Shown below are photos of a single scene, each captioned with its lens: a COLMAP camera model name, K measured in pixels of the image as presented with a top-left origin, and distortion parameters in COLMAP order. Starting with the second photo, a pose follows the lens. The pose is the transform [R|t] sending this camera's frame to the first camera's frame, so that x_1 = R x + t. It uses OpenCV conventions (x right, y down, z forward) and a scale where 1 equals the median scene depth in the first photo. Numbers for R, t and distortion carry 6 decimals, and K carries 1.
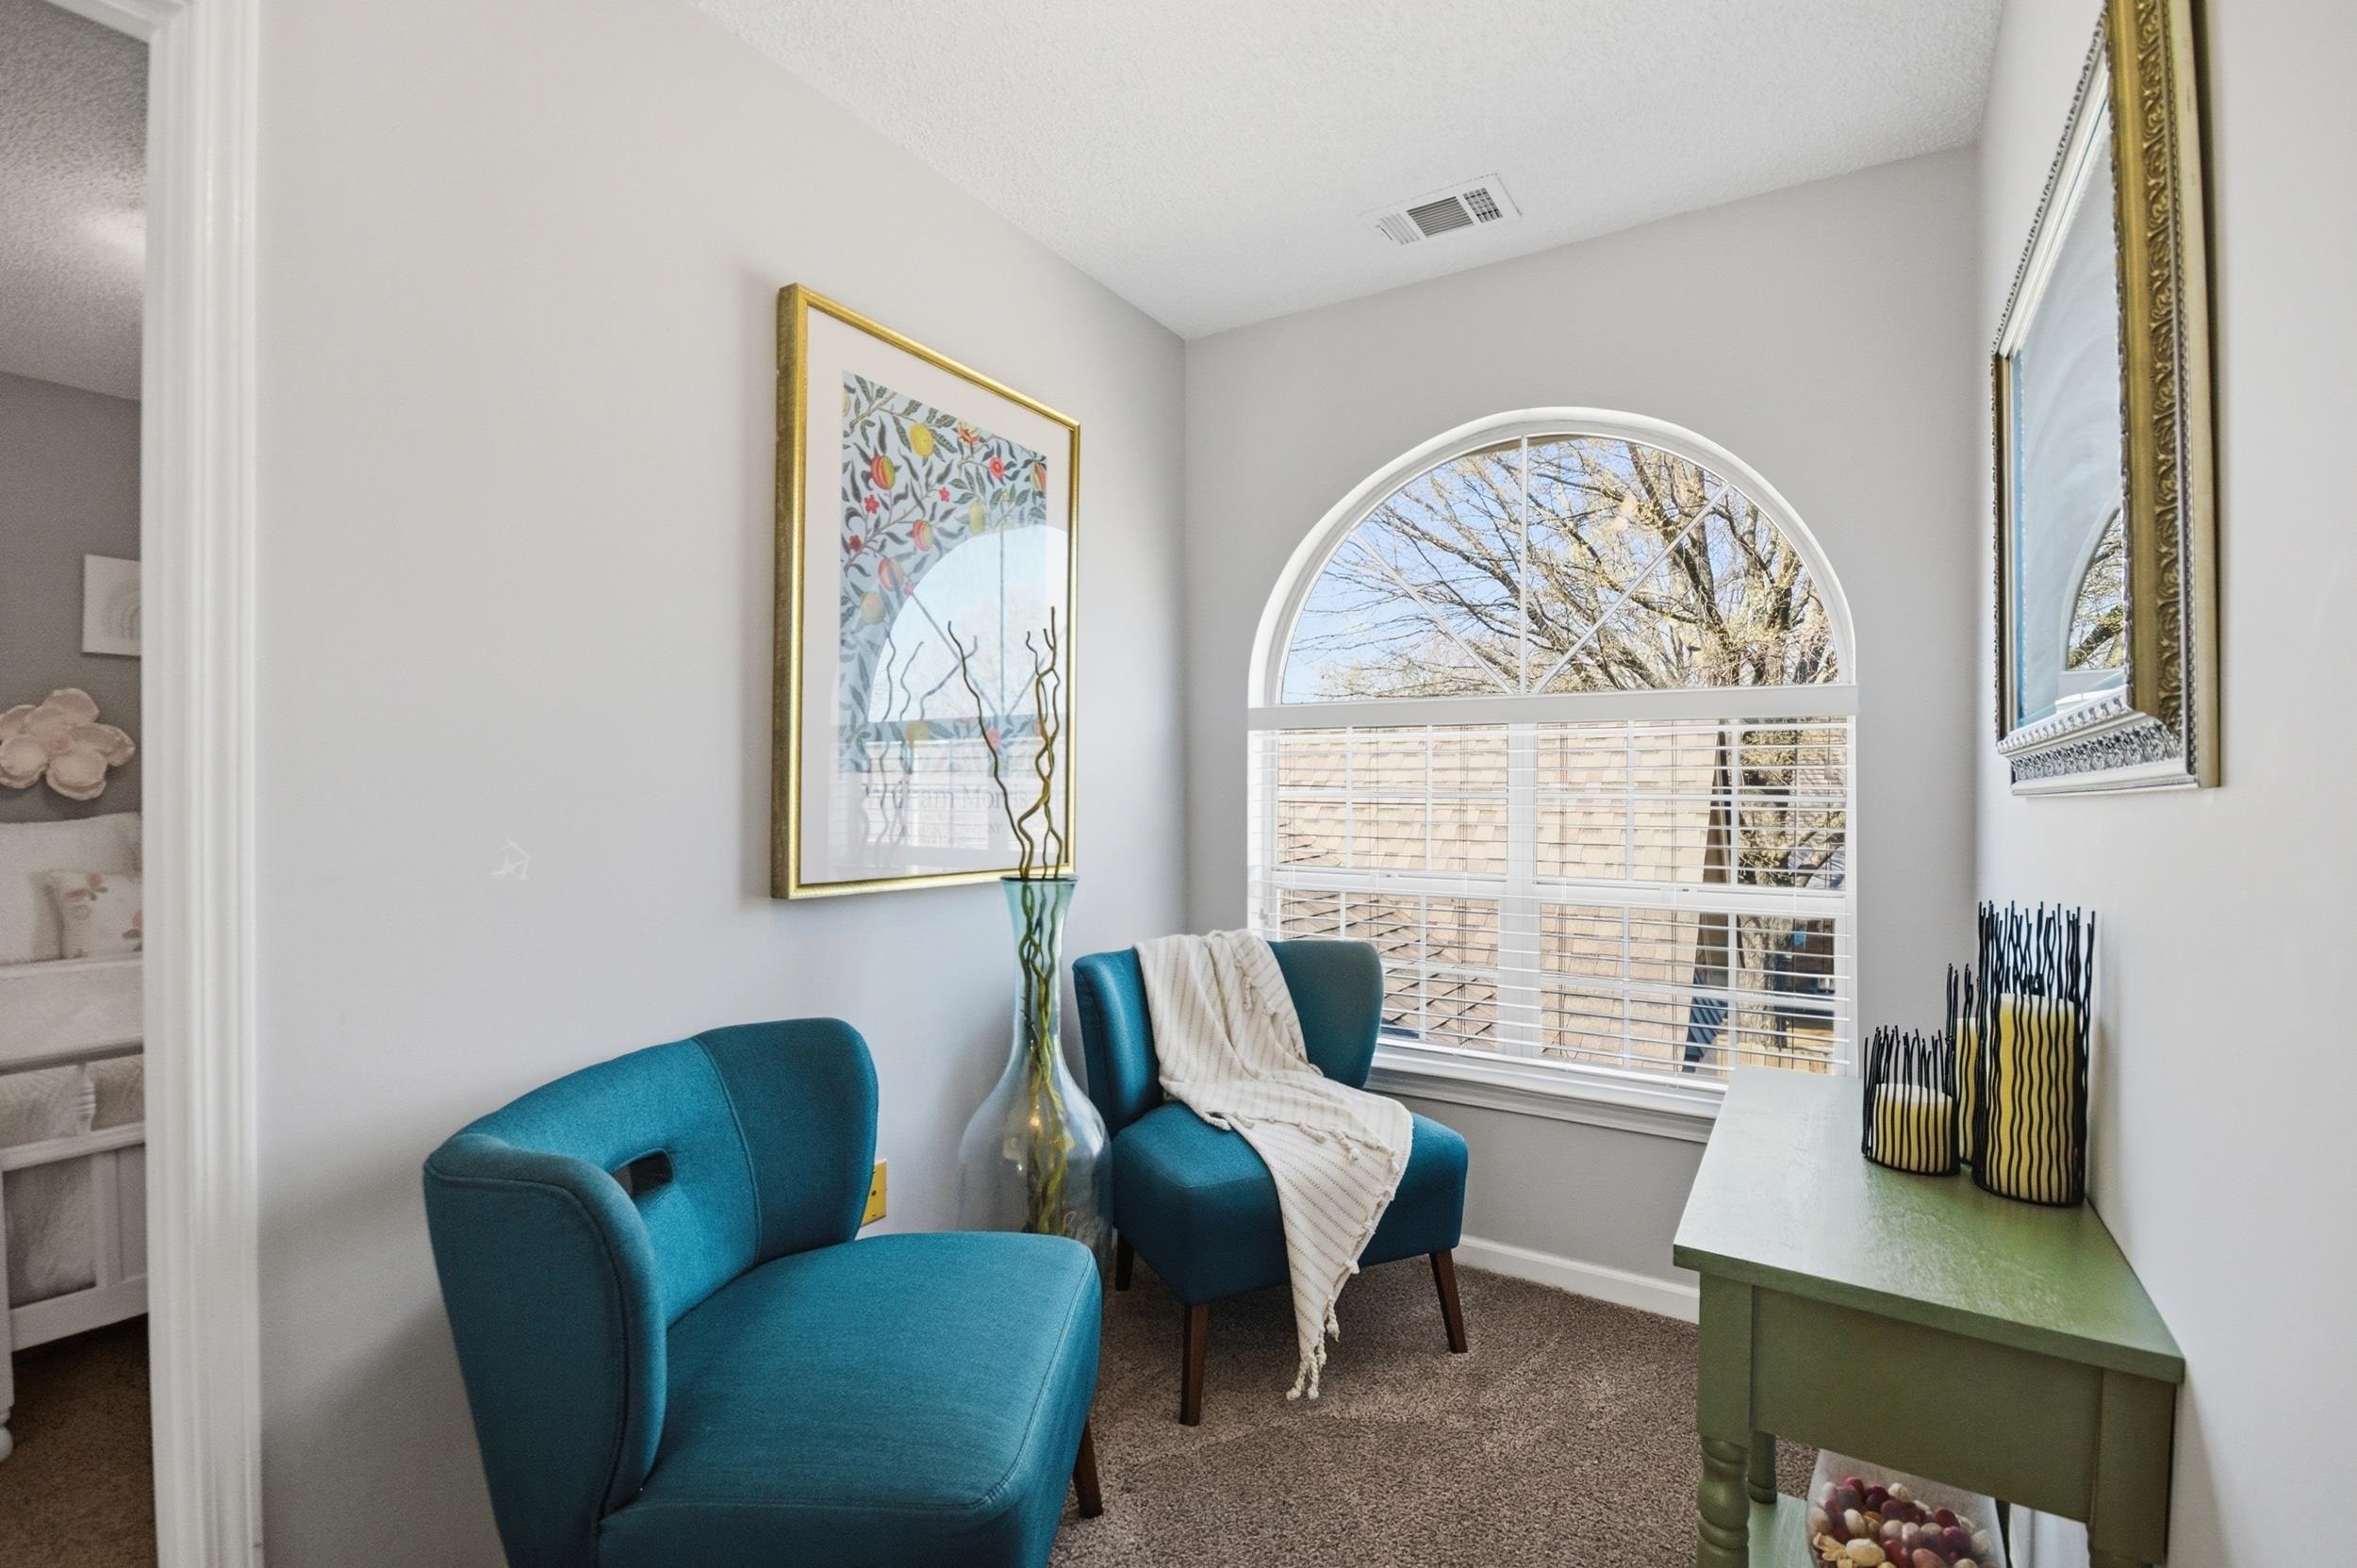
lens RADIAL K [[1056.8, 0, 1186.5], [0, 1056.8, 797.2], [0, 0, 1]] dist [0.000977, 0.000022]
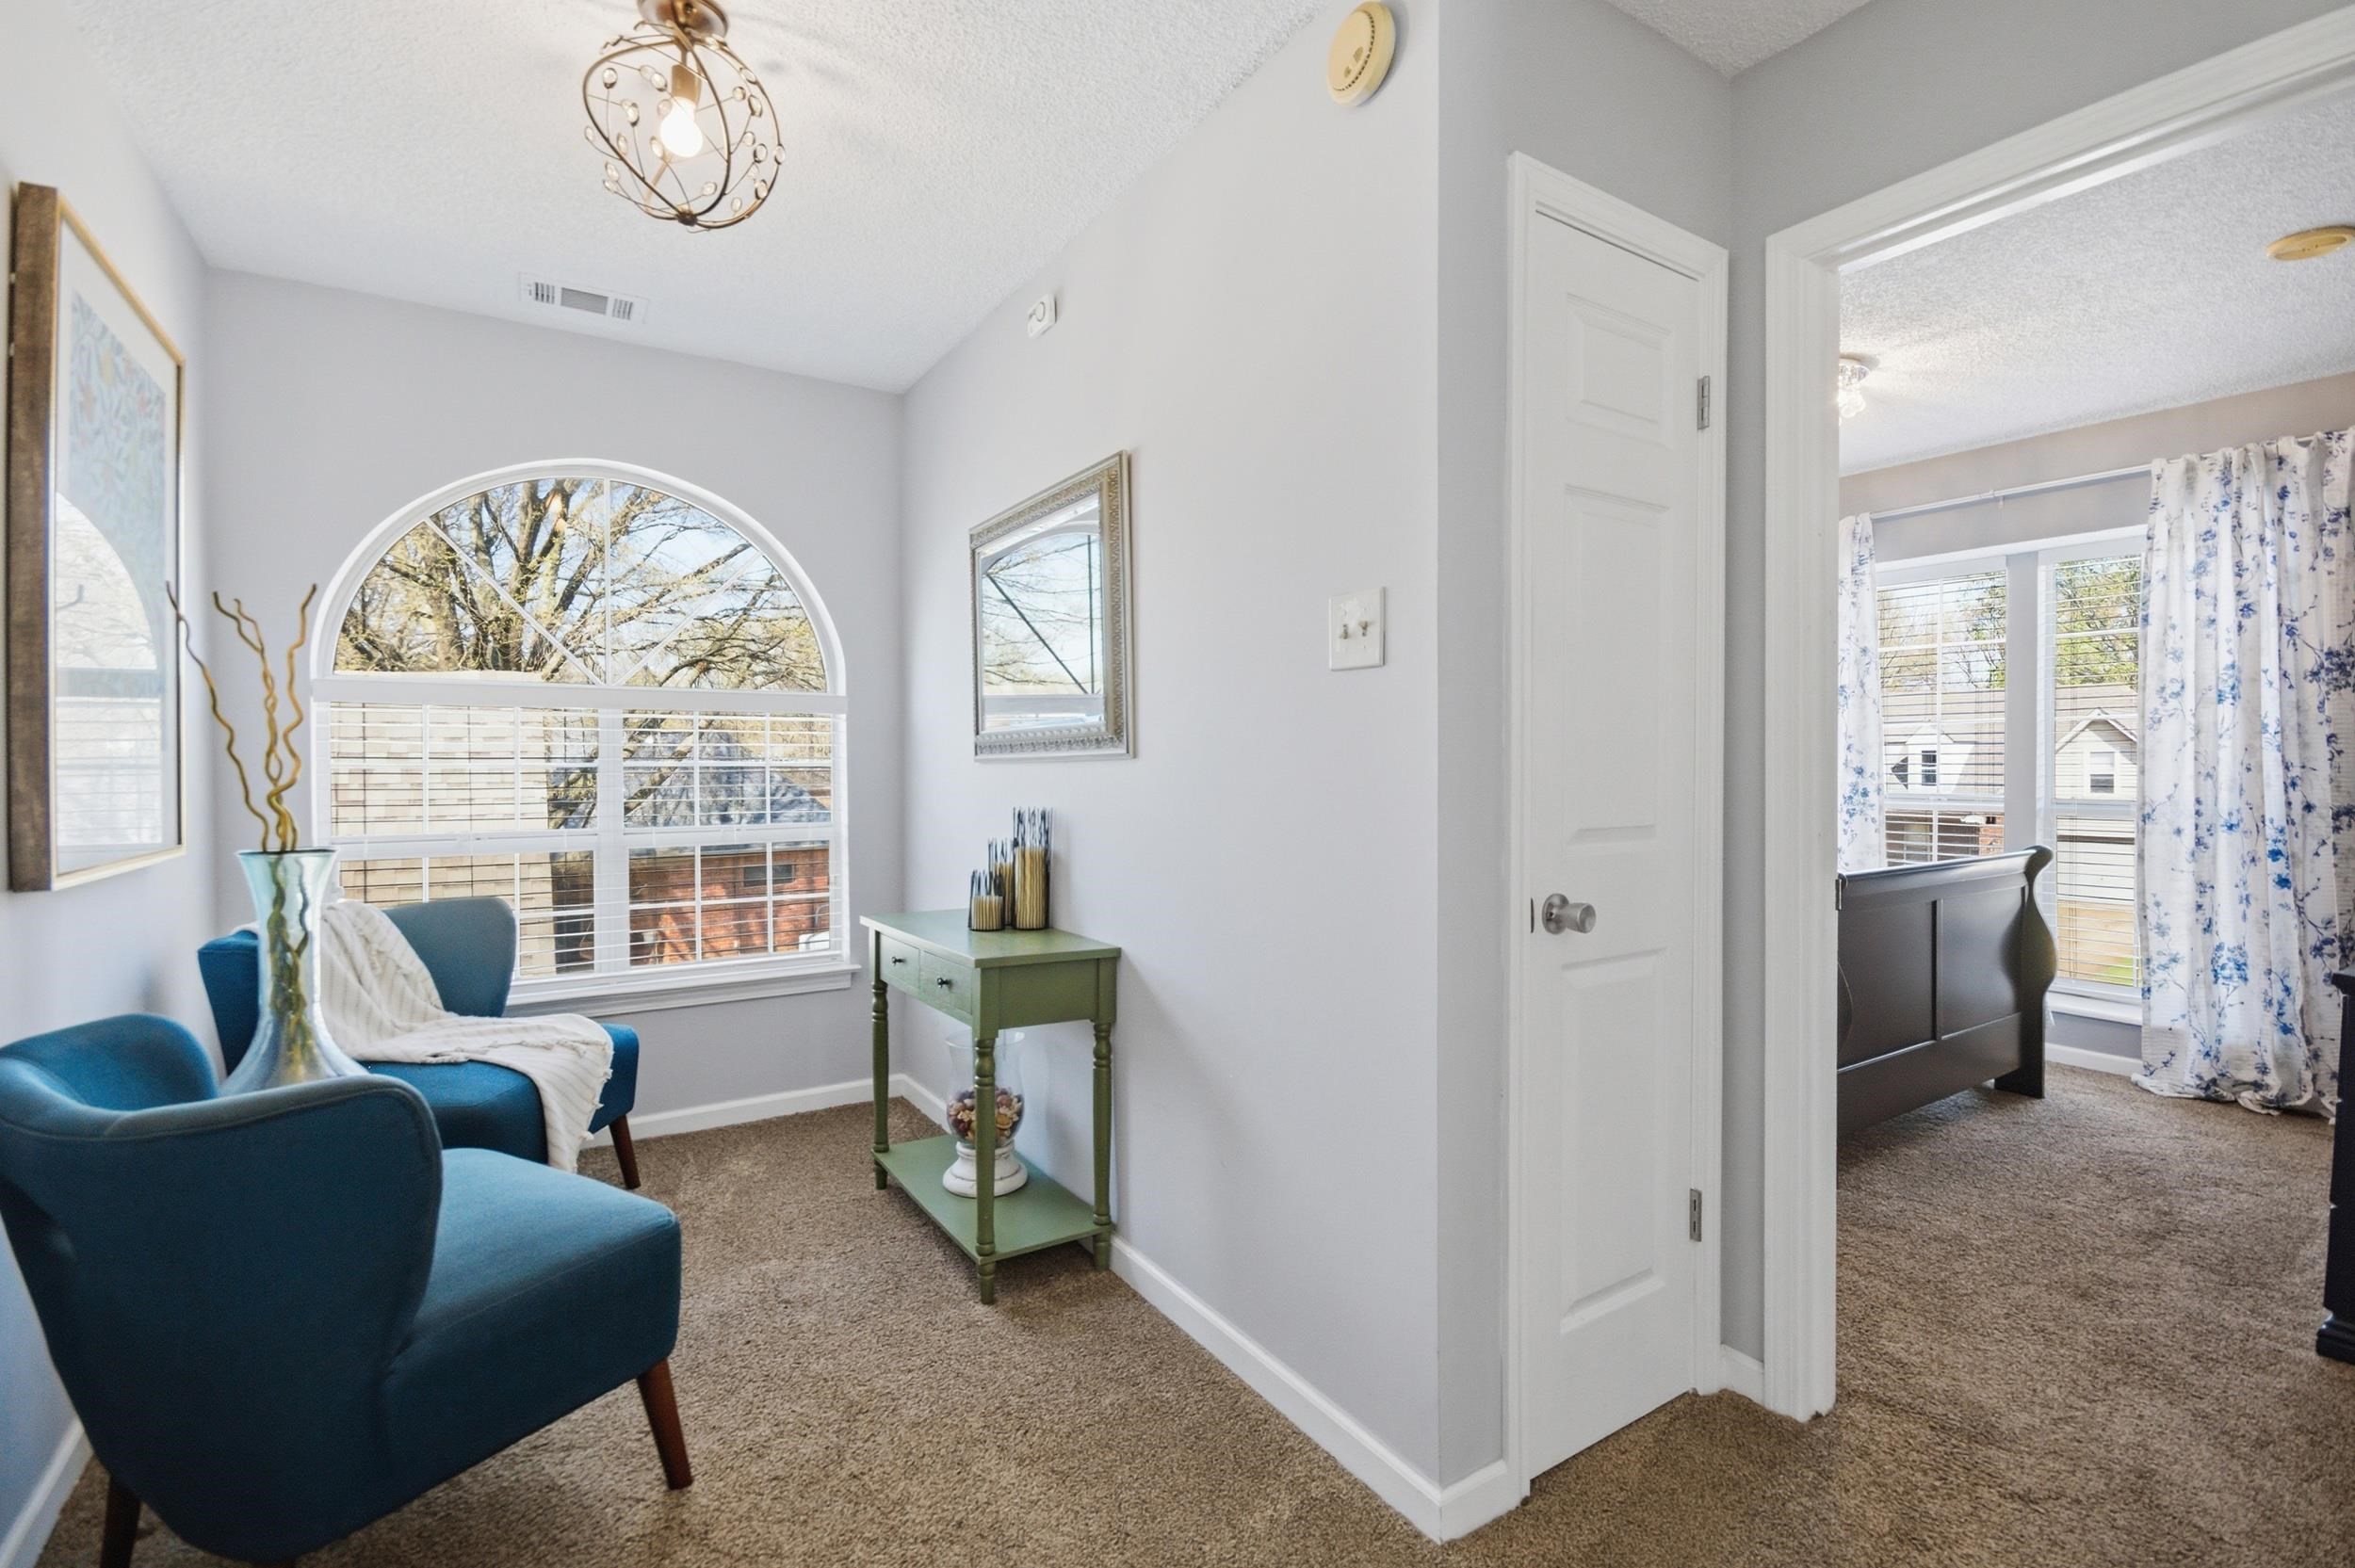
lens RADIAL K [[1059.5, 0, 1173.0], [0, 1059.5, 765.7], [0, 0, 1]] dist [0.001178, -0.006264]
pose [[0.447809, -0.008496, 0.894089, -0.641211], [0.010311, 0.999937, 0.004338, 0.000498], [-0.894070, 0.007277, 0.447869, -0.193615]]
